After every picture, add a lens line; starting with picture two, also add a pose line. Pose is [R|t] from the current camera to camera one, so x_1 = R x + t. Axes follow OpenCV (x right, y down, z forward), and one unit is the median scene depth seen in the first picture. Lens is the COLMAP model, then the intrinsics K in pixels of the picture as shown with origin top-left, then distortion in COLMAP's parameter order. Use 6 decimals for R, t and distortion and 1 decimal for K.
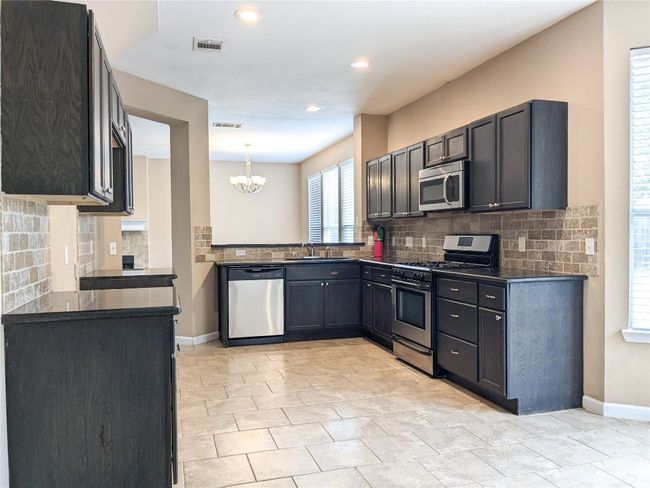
lens RADIAL K [[512.8, 0, 323.8], [0, 512.8, 245.3], [0, 0, 1]] dist [0.017315, -0.012366]
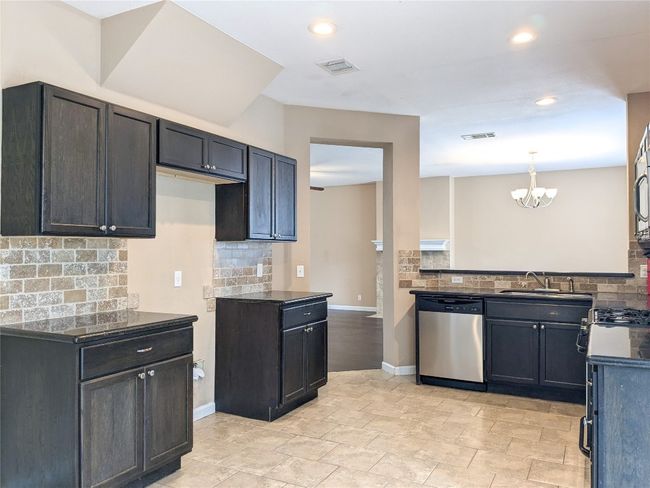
lens RADIAL K [[512.8, 0, 323.8], [0, 512.8, 241.5], [0, 0, 1]] dist [0.017315, -0.012366]
pose [[0.709437, -0.003498, -0.704760, 0.319278], [-0.022384, 0.999371, -0.027492, -0.023331], [0.704413, 0.035279, 0.708913, 0.222056]]
